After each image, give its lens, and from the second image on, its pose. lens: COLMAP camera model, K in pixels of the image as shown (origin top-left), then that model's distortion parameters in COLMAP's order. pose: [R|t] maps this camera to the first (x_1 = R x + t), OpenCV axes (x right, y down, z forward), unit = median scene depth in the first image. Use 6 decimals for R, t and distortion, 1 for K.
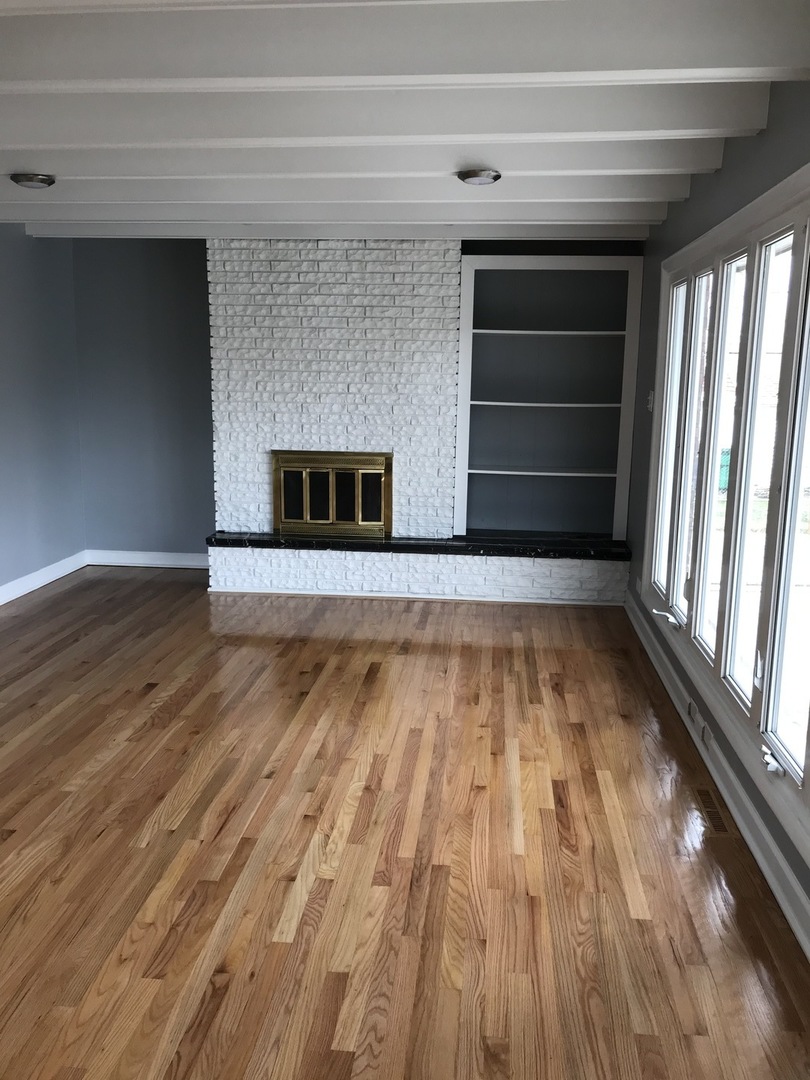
lens RADIAL K [[882.6, 0, 408.3], [0, 882.6, 543.3], [0, 0, 1]] dist [0.011056, -0.003783]
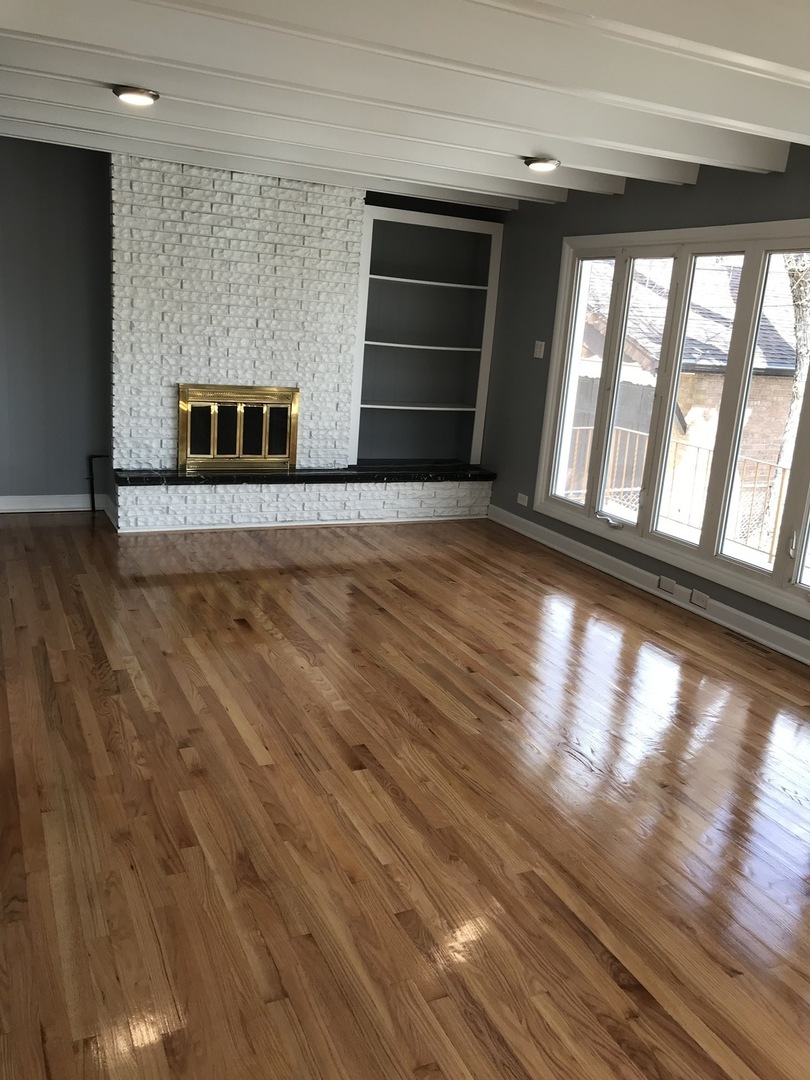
lens RADIAL K [[882.6, 0, 428.9], [0, 882.6, 526.9], [0, 0, 1]] dist [0.011056, -0.003783]
pose [[0.852088, -0.073070, 0.518273, -0.445339], [0.040909, 0.996476, 0.073232, -0.008869], [-0.521798, -0.041198, 0.852074, 0.020331]]
